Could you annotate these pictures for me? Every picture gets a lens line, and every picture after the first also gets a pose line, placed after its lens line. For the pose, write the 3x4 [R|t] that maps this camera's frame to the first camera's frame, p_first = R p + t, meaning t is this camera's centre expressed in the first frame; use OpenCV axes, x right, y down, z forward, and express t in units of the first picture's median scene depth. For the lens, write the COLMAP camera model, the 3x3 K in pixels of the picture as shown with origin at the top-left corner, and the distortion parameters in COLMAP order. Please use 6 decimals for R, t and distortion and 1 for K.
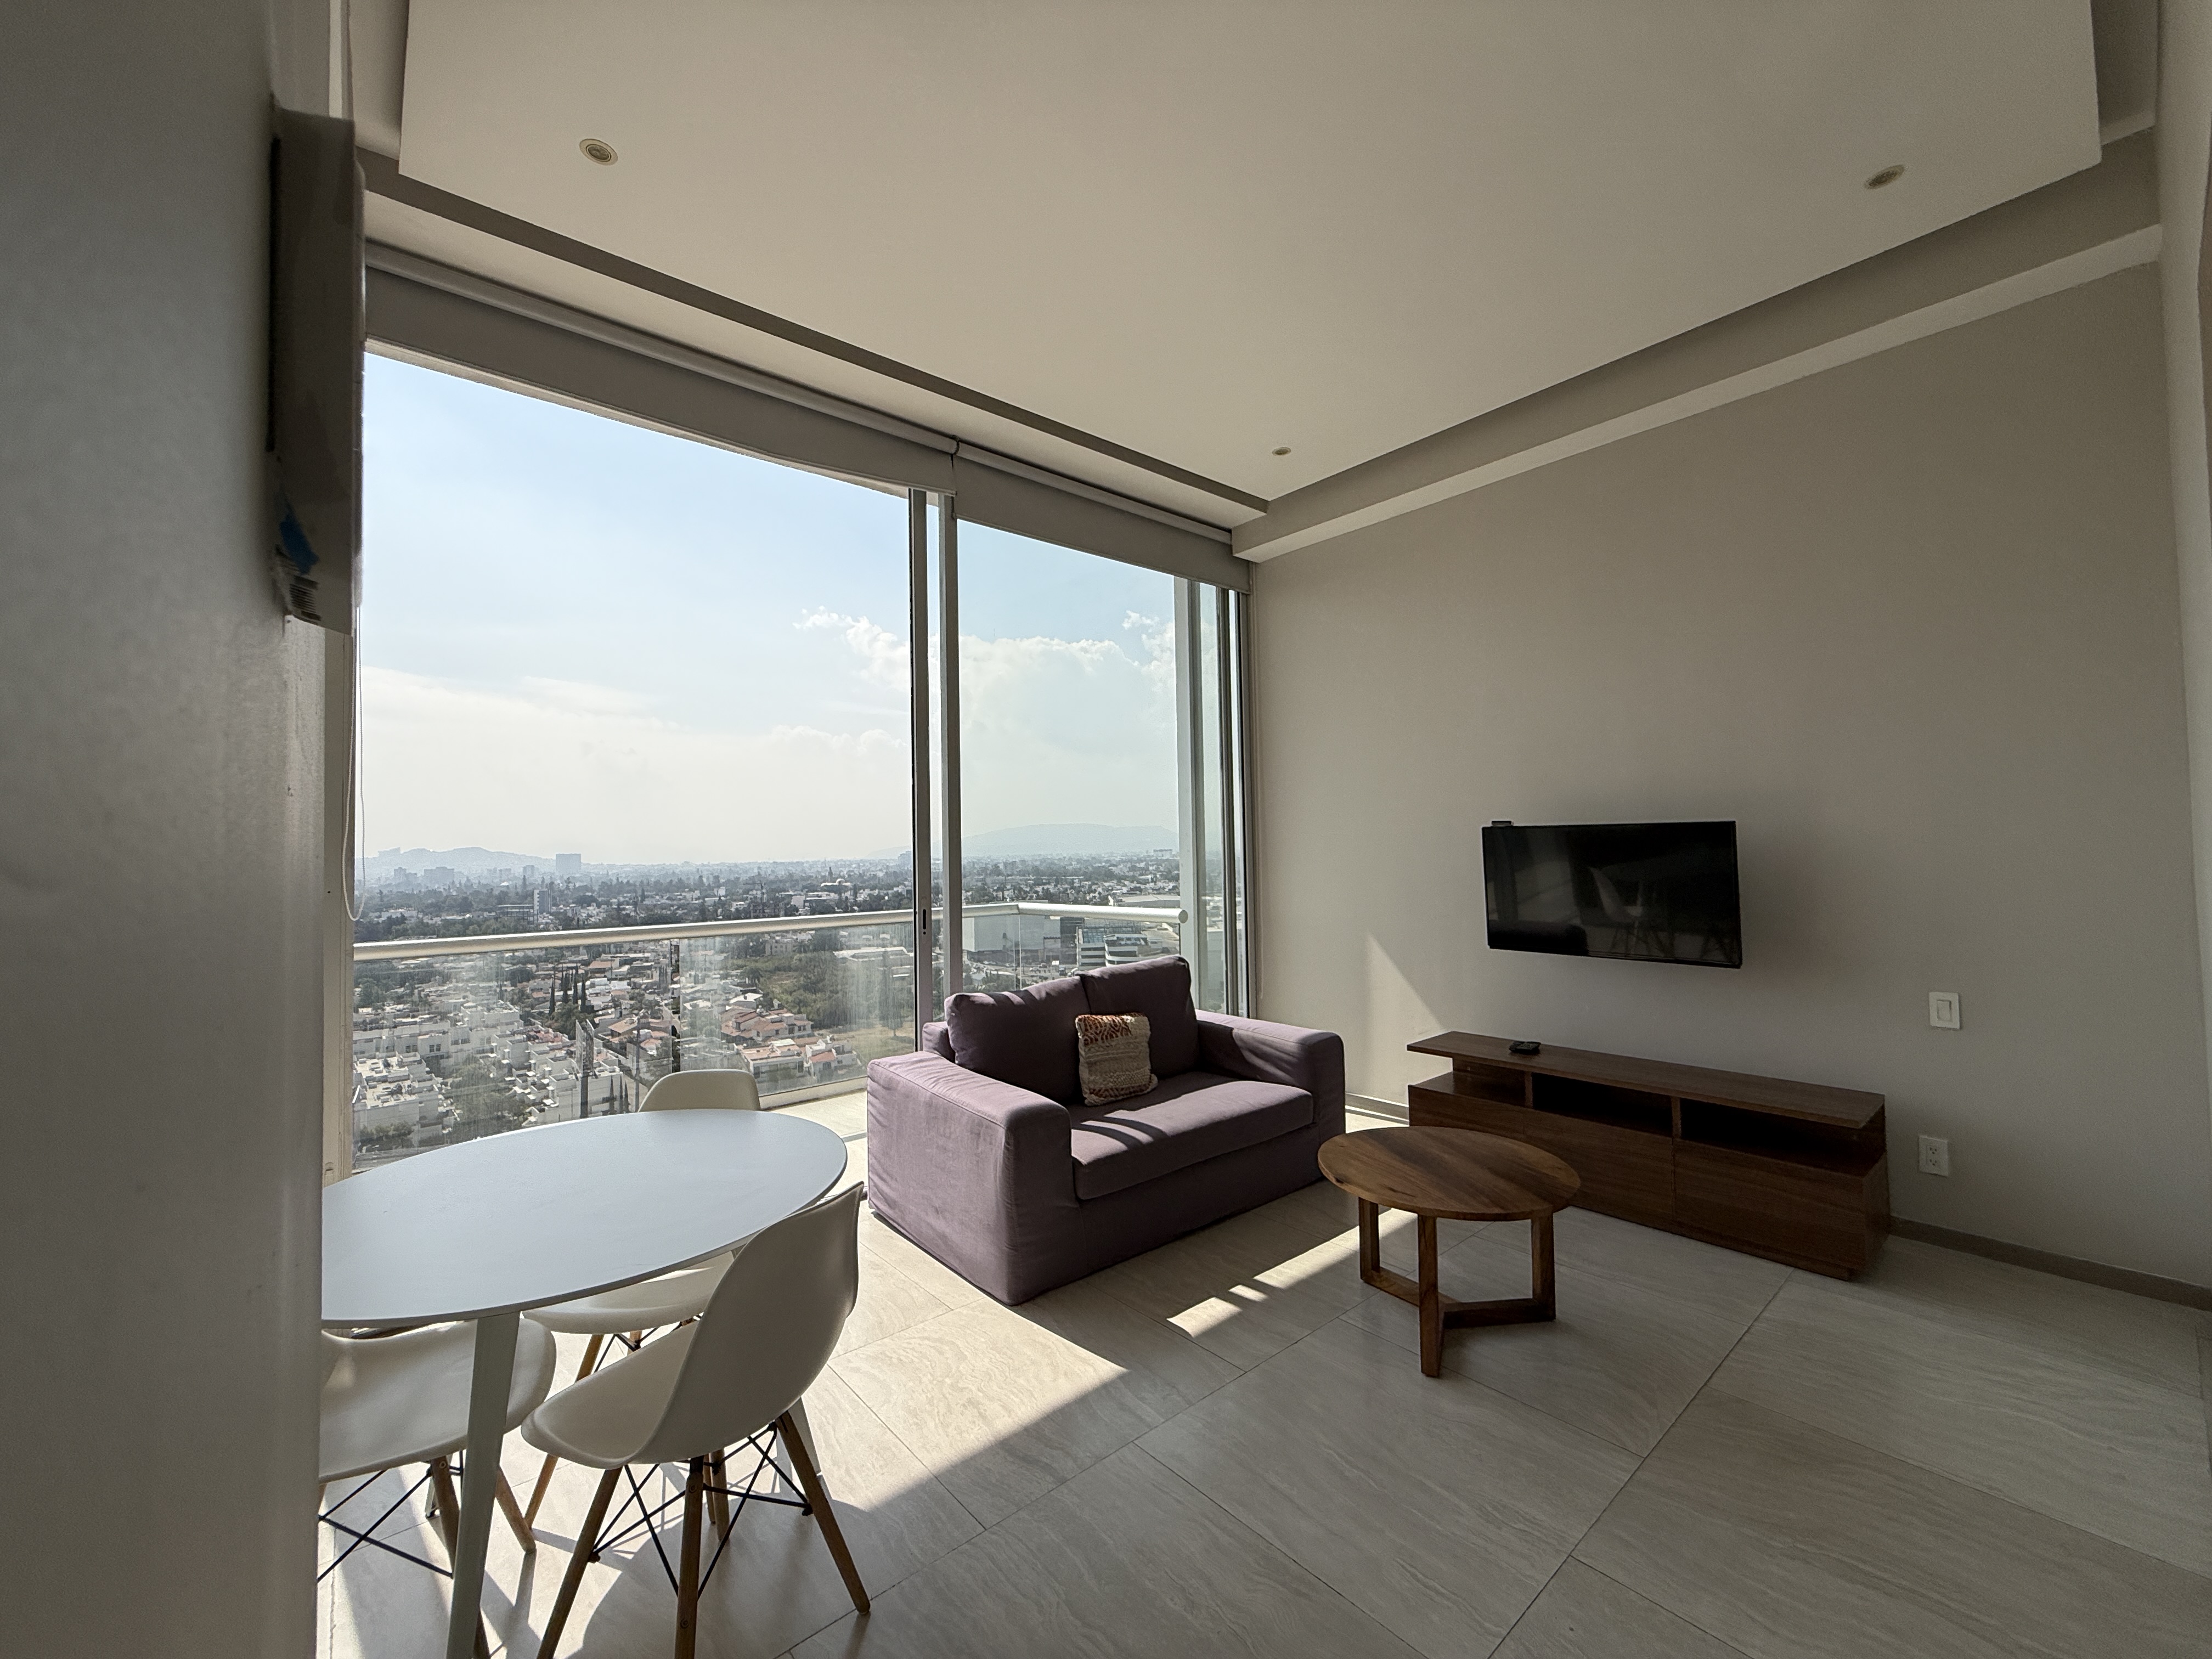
lens RADIAL K [[883.6, 0, 1101.4], [0, 883.6, 824.9], [0, 0, 1]] dist [-0.000781, 0.001082]
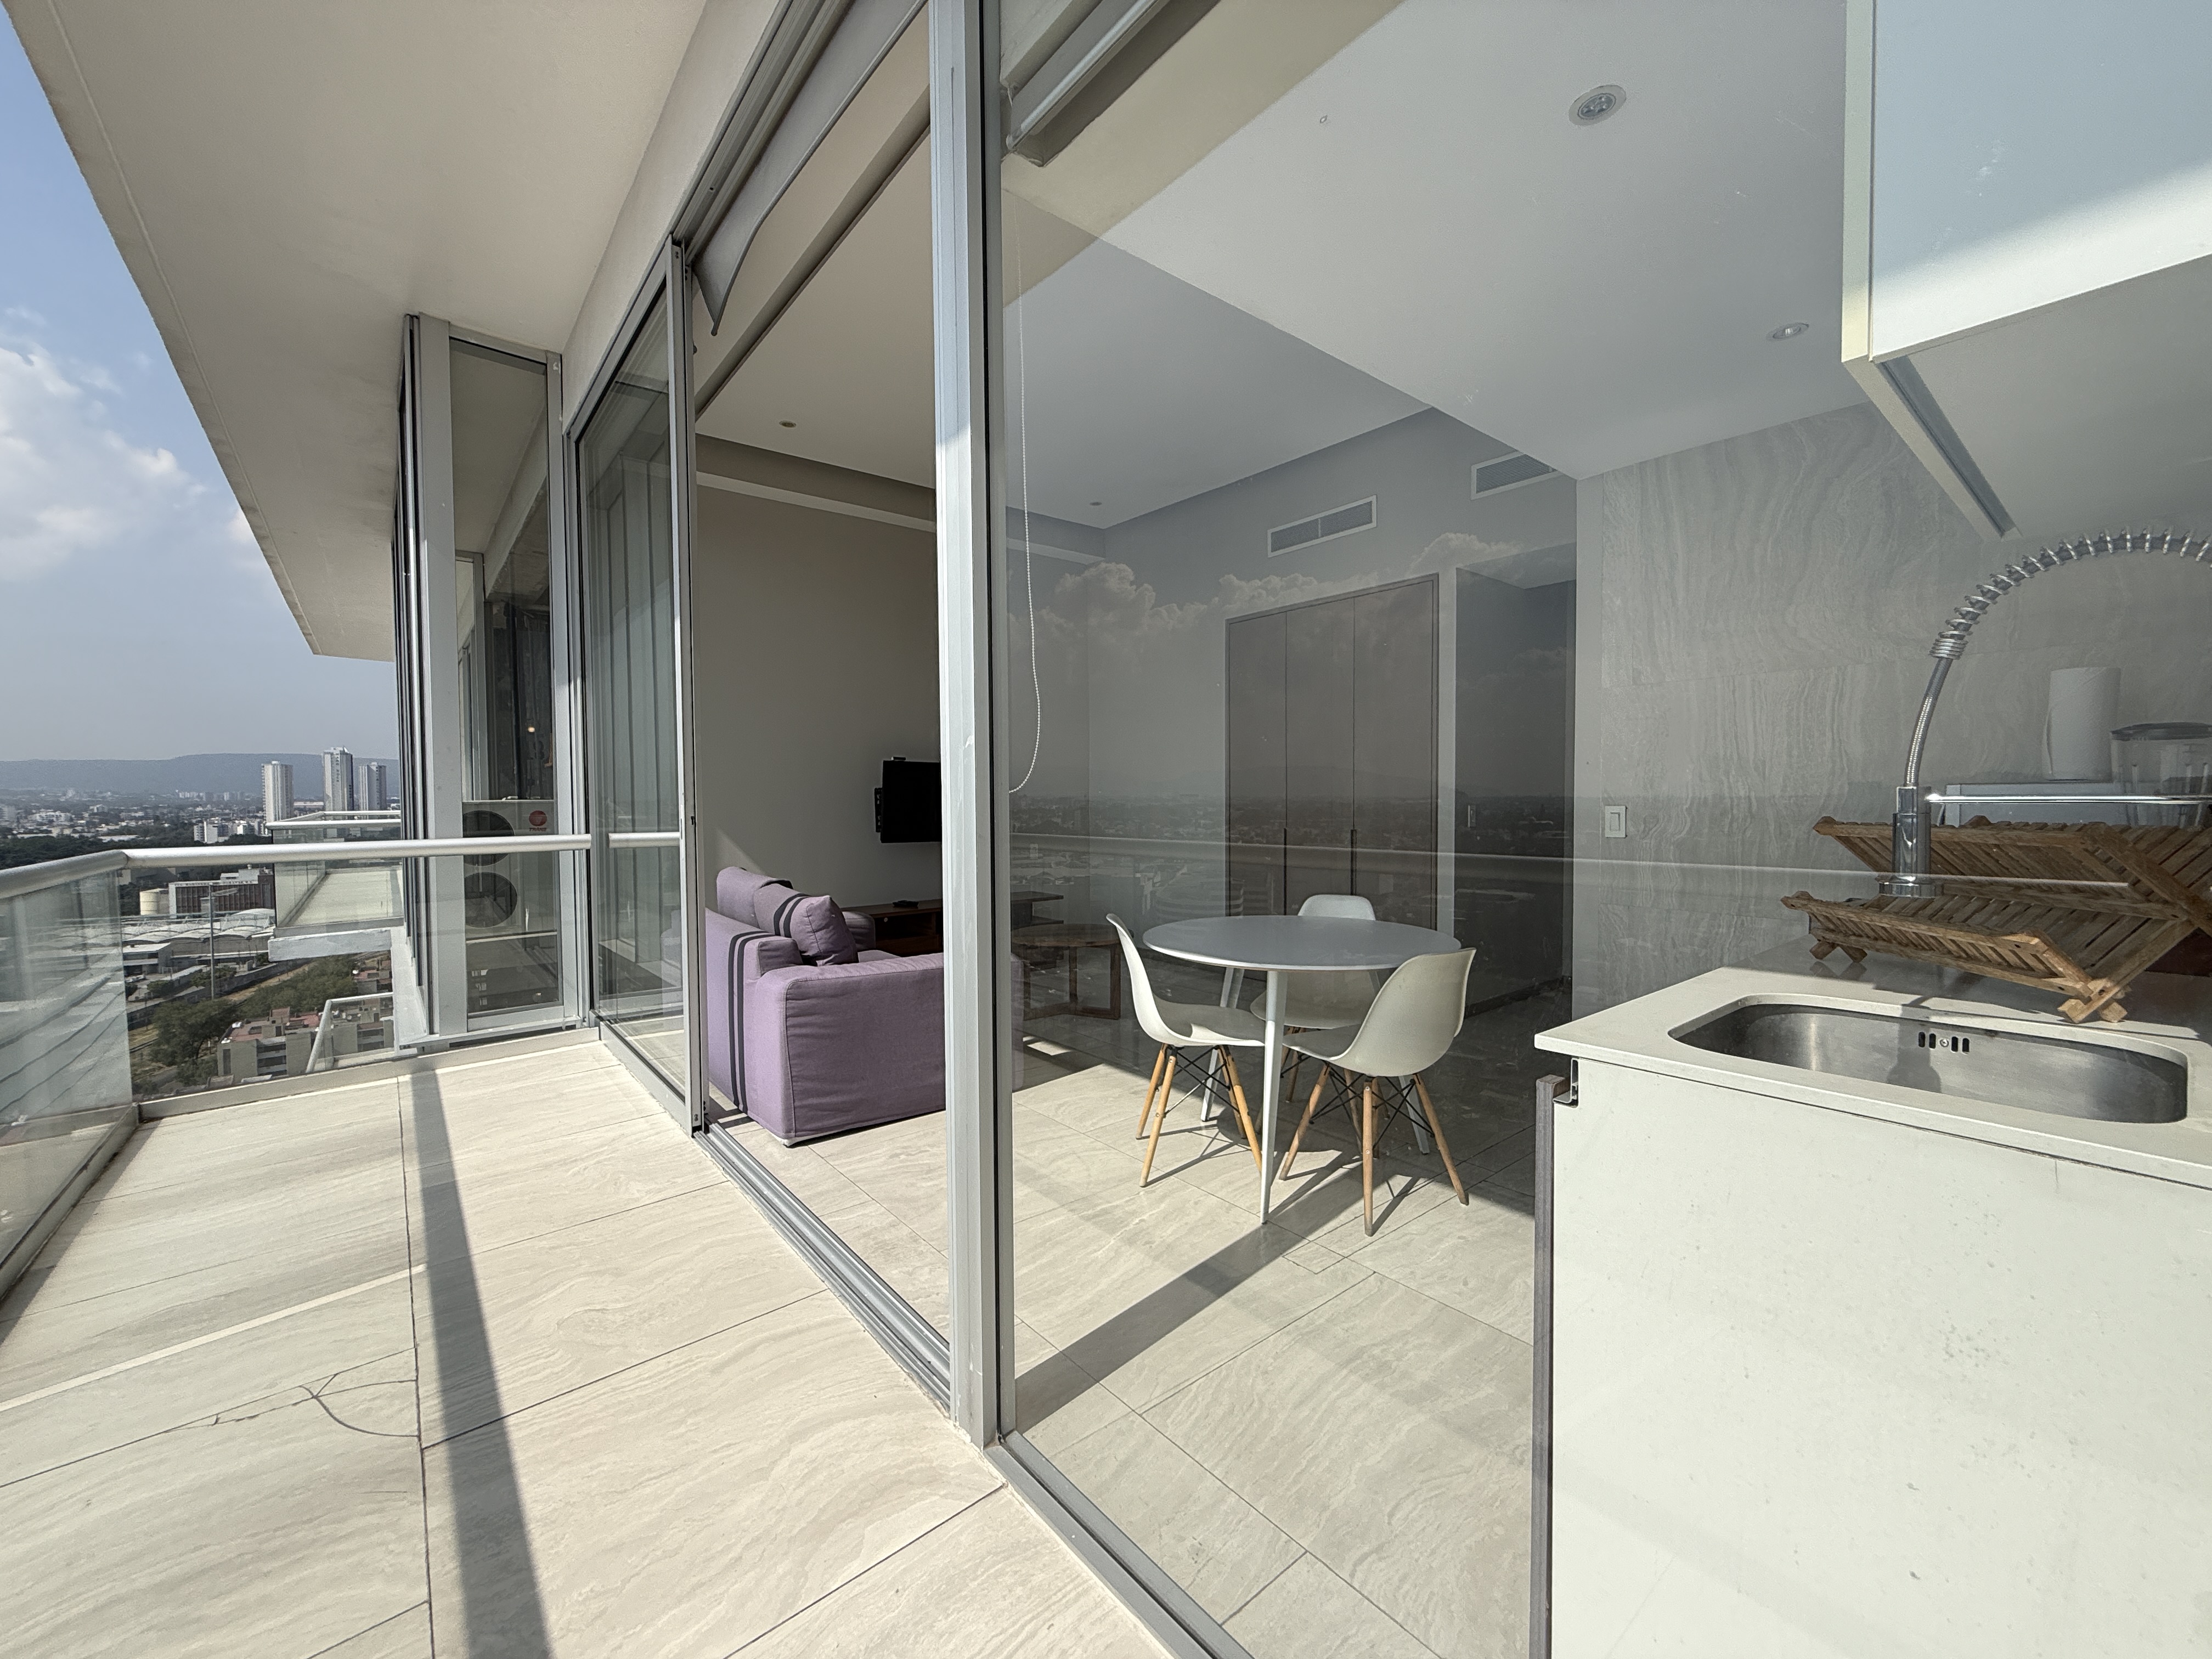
lens RADIAL K [[883.6, 0, 1101.4], [0, 883.6, 824.9], [0, 0, 1]] dist [-0.000781, 0.001082]
pose [[0.020616, -0.009943, 0.999738, -1.083041], [-0.024325, 0.999650, 0.010444, 0.088262], [-0.999492, -0.024534, 0.020367, 0.637267]]
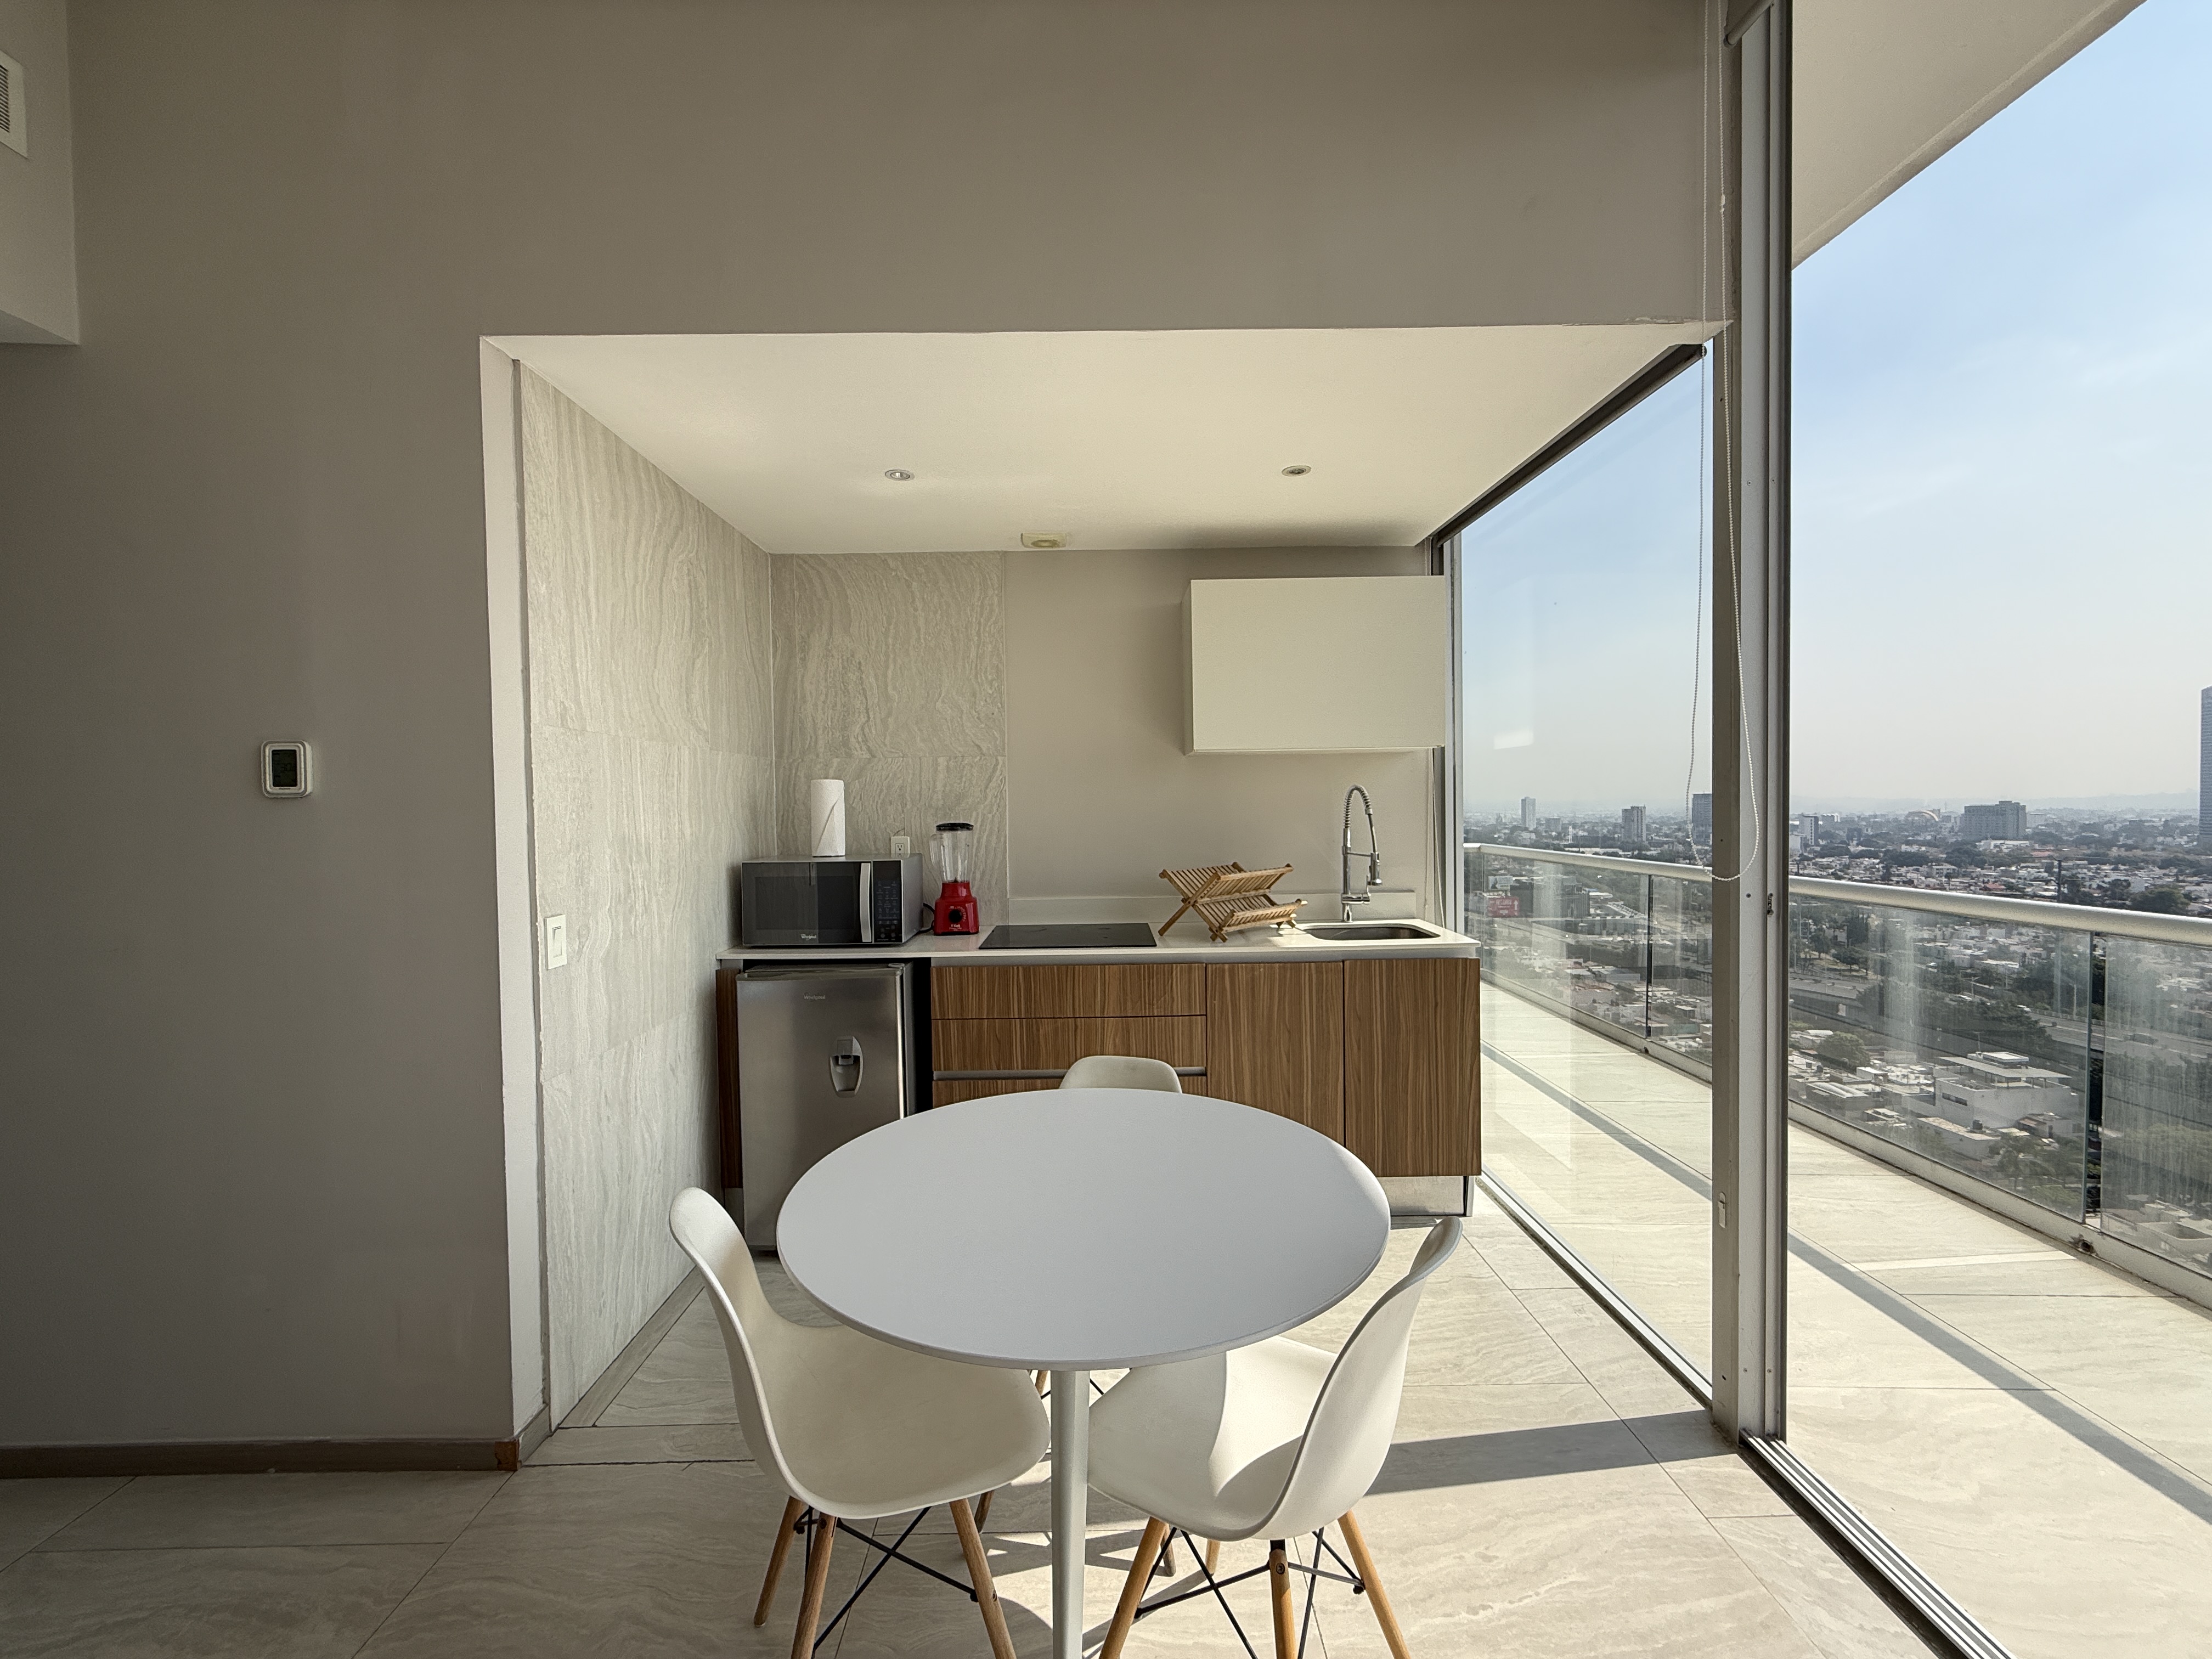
lens RADIAL K [[883.6, 0, 1101.4], [0, 883.6, 824.9], [0, 0, 1]] dist [-0.000781, 0.001082]
pose [[-0.643587, 0.045957, -0.763992, 0.030353], [0.052221, 0.998506, 0.016073, 0.016744], [0.763589, -0.029552, -0.645026, 0.759949]]
